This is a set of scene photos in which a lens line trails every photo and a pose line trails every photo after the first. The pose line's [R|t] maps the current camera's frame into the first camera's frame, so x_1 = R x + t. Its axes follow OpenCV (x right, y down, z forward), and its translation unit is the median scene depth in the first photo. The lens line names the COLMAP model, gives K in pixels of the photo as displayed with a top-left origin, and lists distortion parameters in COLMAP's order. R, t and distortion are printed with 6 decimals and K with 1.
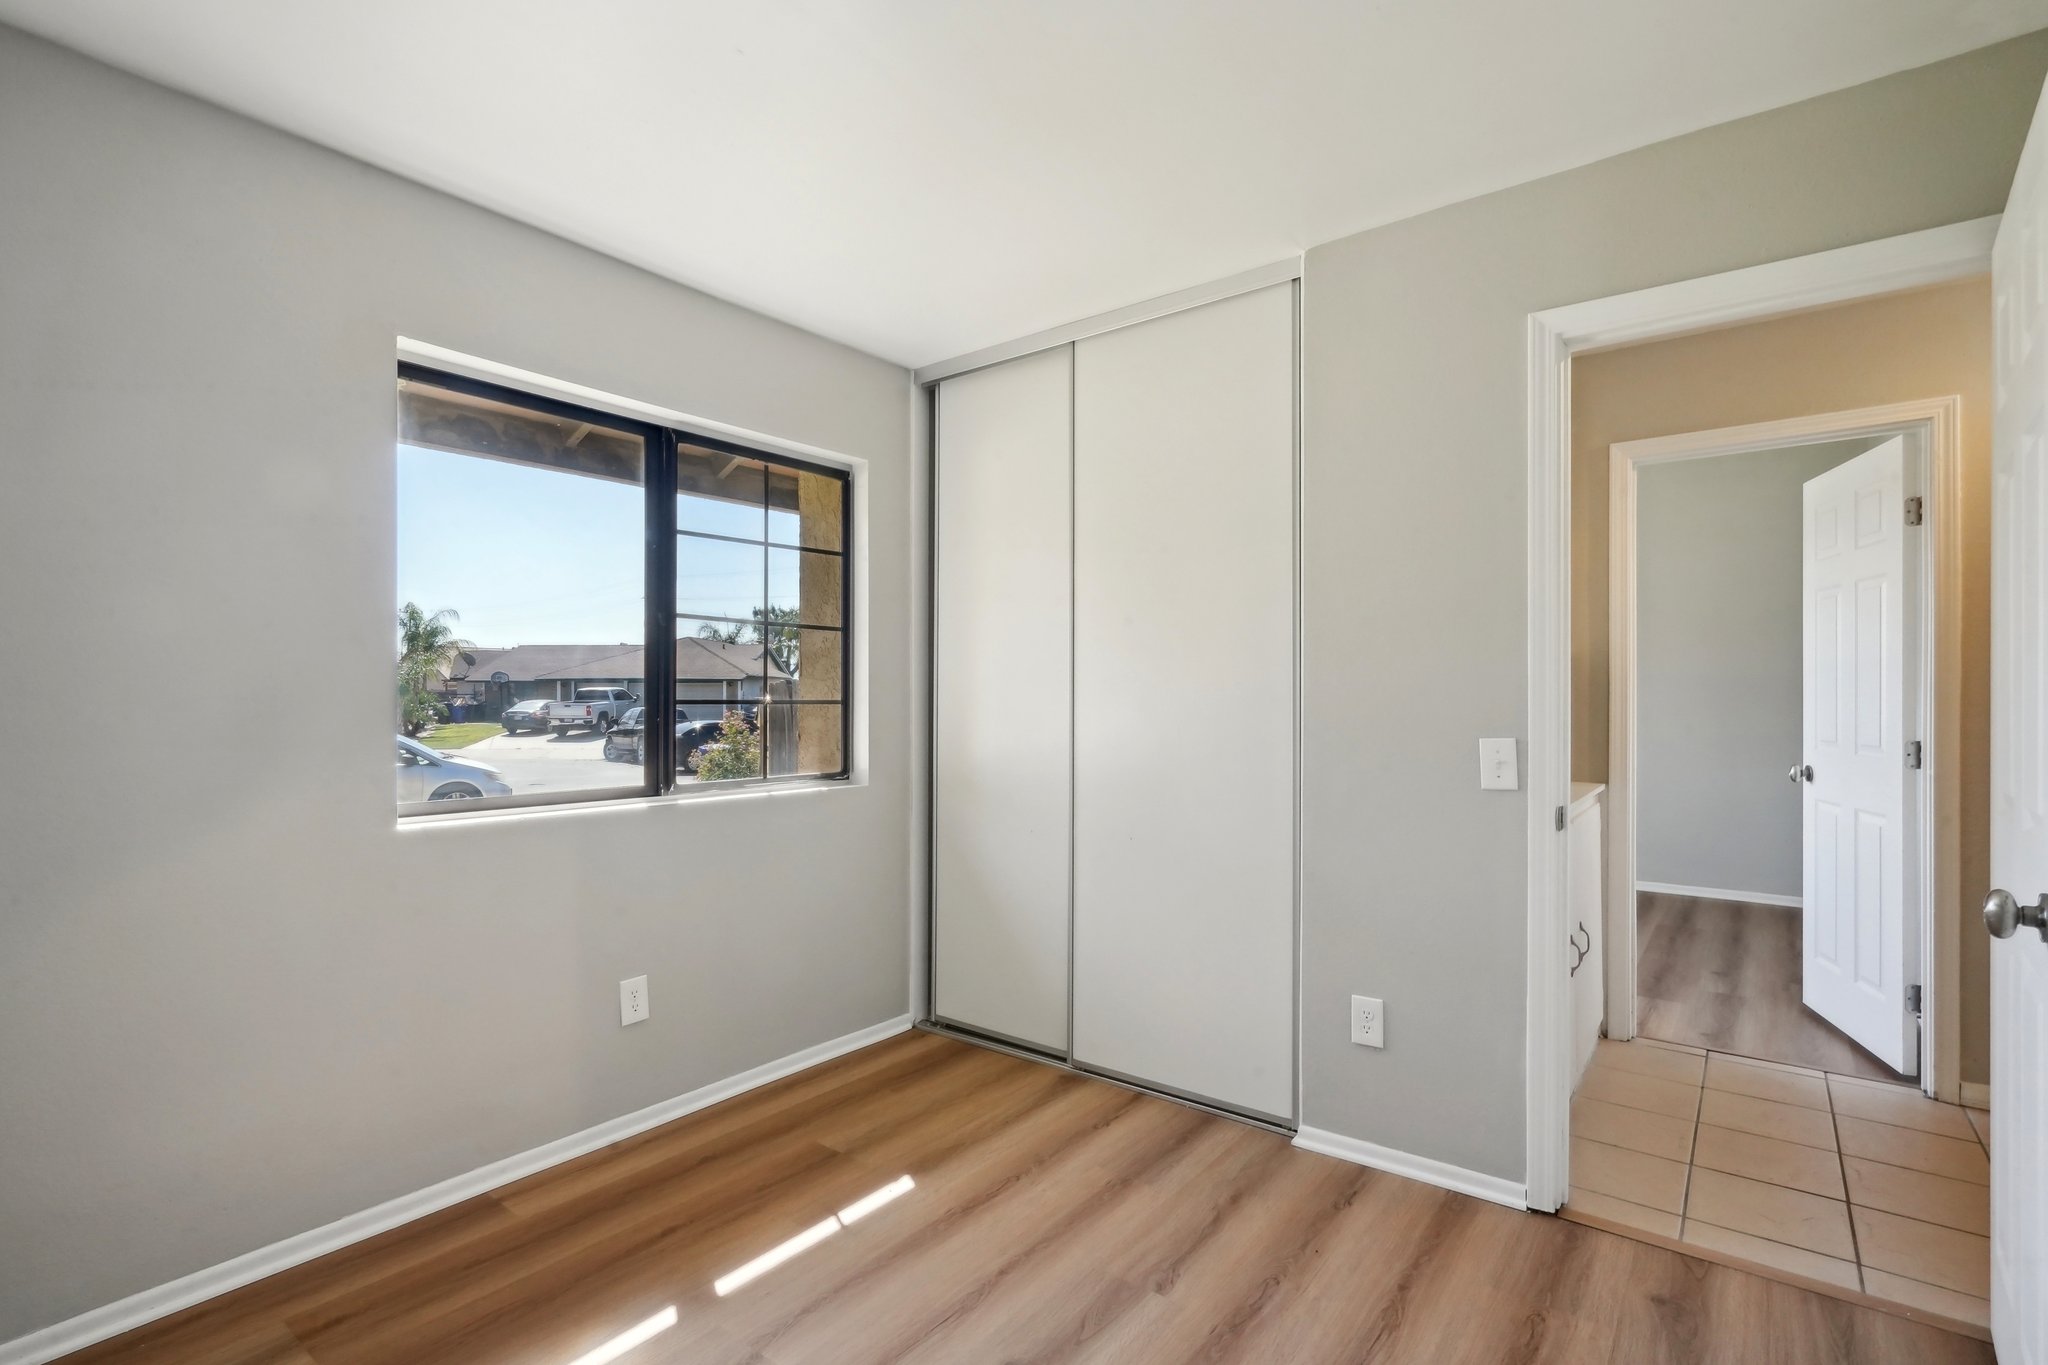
lens RADIAL K [[952.5, 0, 1065.2], [0, 952.5, 686.8], [0, 0, 1]] dist [-0.024956, -0.000066]
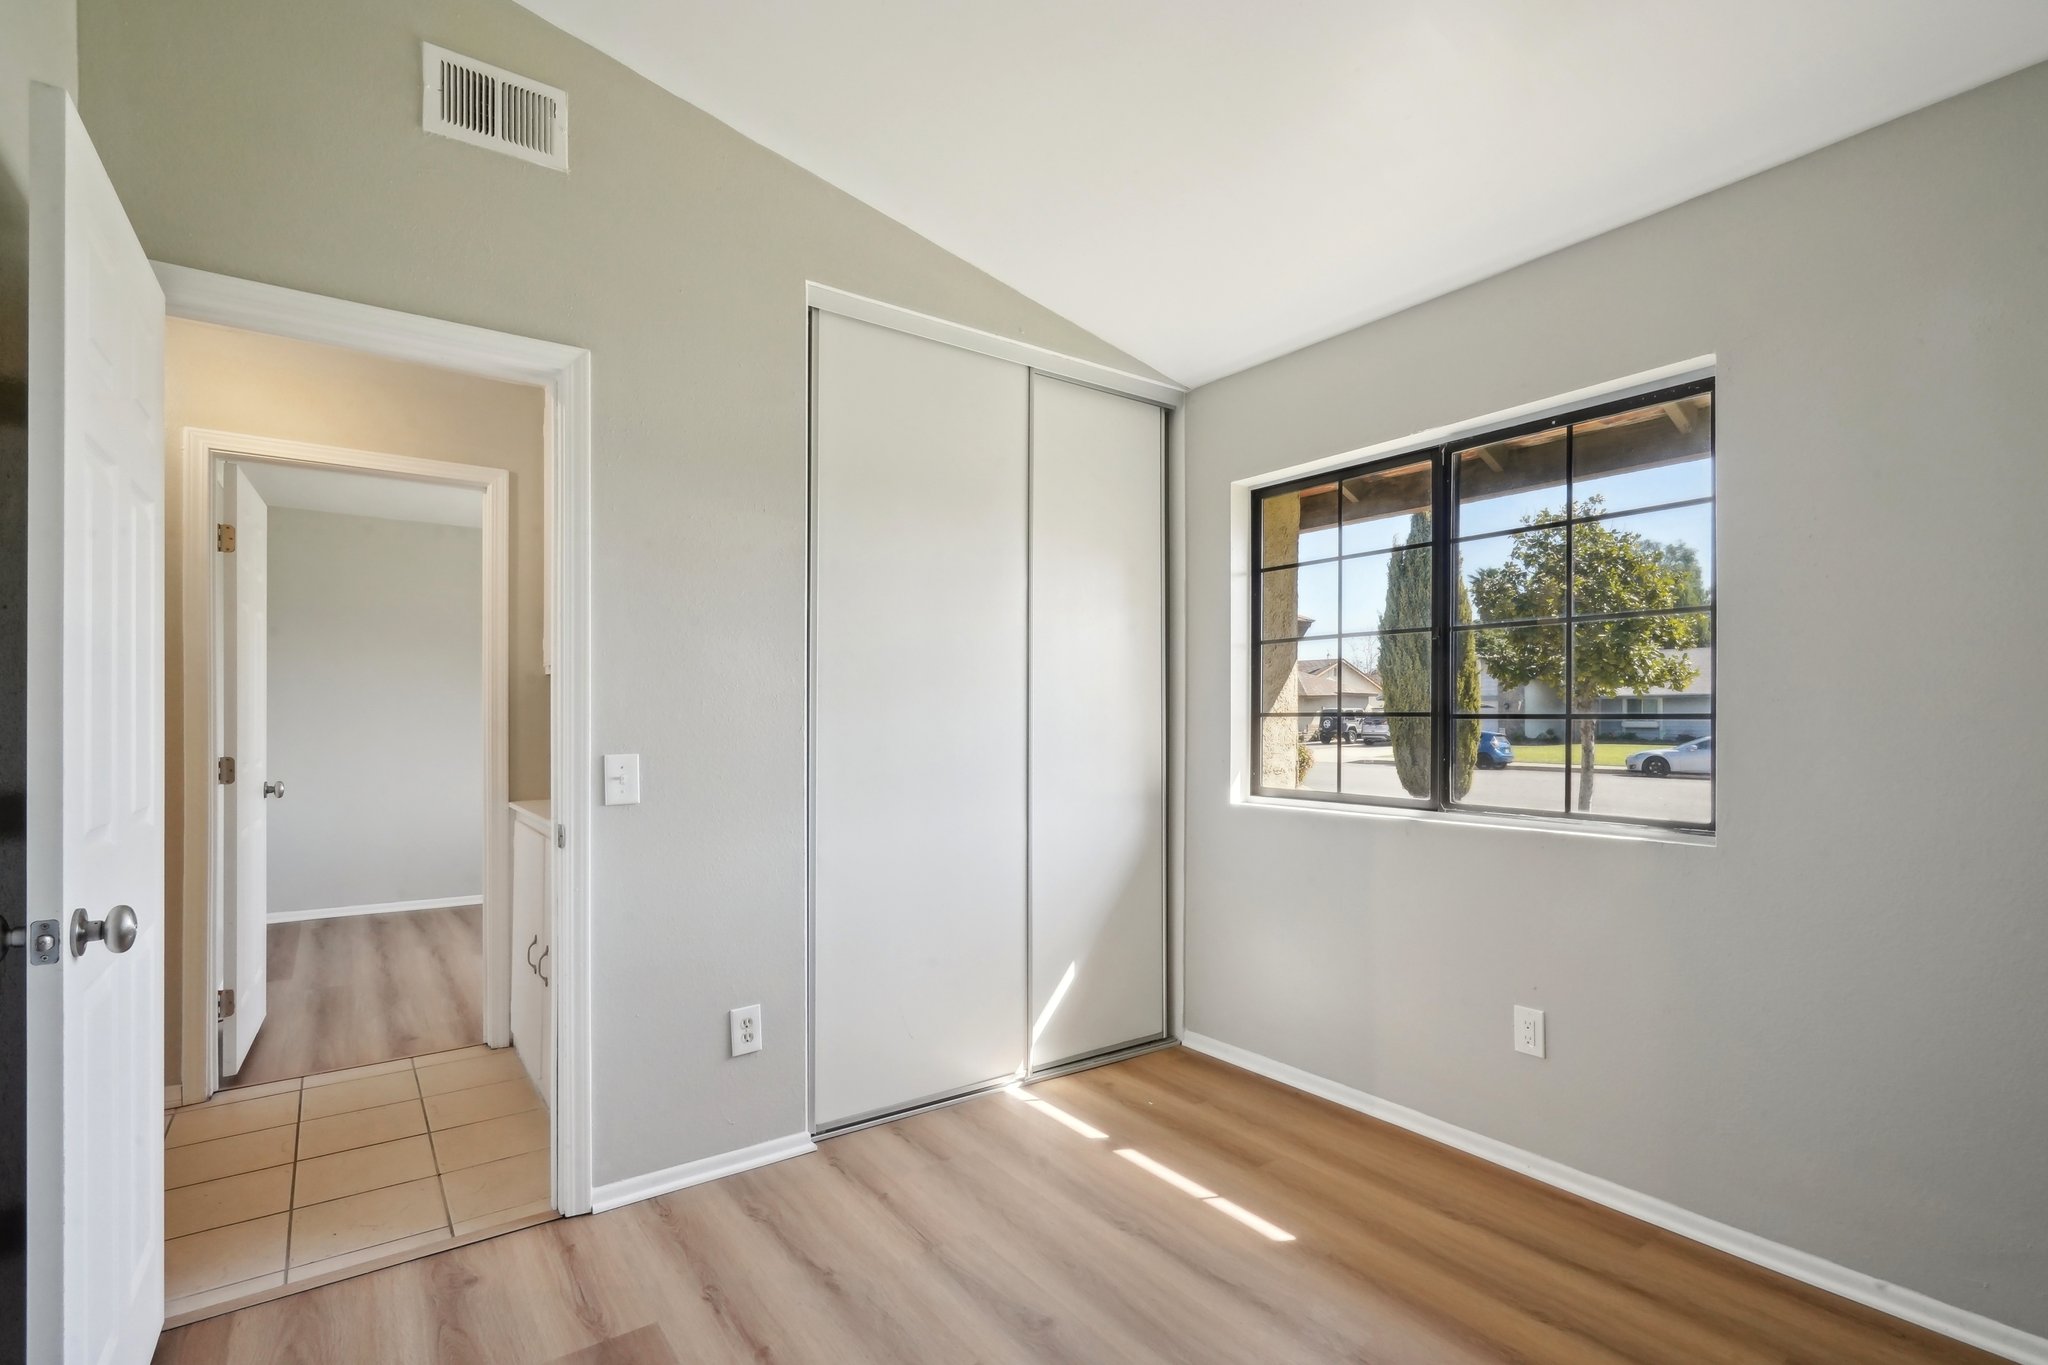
lens RADIAL K [[948.1, 0, 1025.5], [0, 948.1, 715.0], [0, 0, 1]] dist [0.001638, 0.000237]
pose [[-0.307558, 0.001052, -0.951529, 0.574994], [0.008524, 0.999962, -0.001650, 0.009073], [0.951491, -0.008619, -0.307556, 0.763949]]
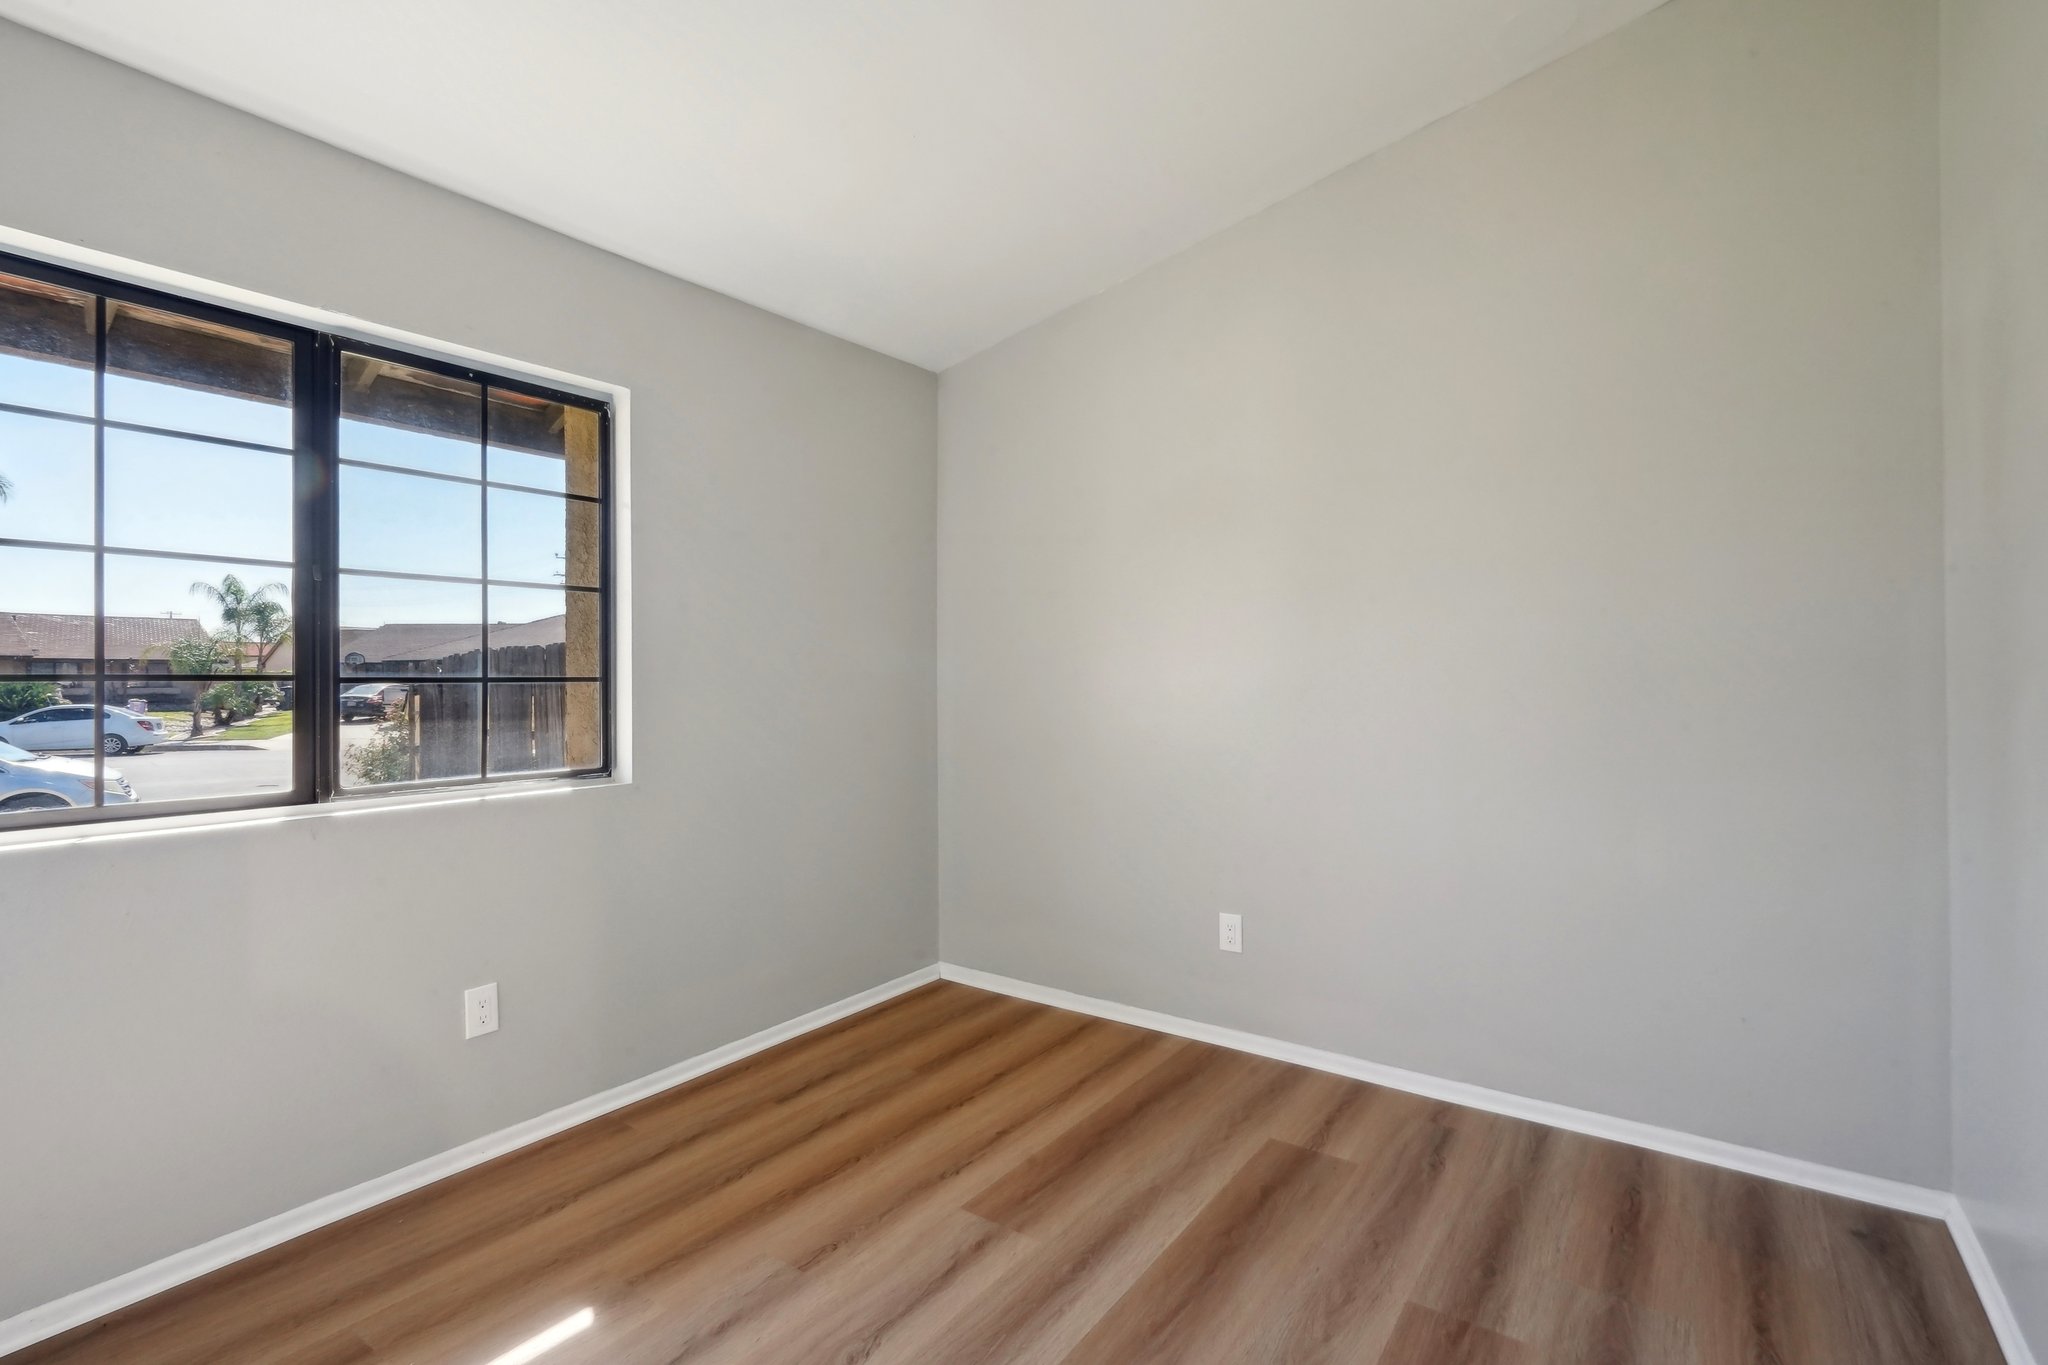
lens RADIAL K [[949.7, 0, 1024.0], [0, 949.7, 682.5], [0, 0, 1]] dist [0.001987, 0.000673]
pose [[0.999994, -0.003475, 0.000087, 0.136001], [0.003473, 0.999876, 0.015329, 0.004147], [-0.000140, -0.015329, 0.999882, 0.181455]]
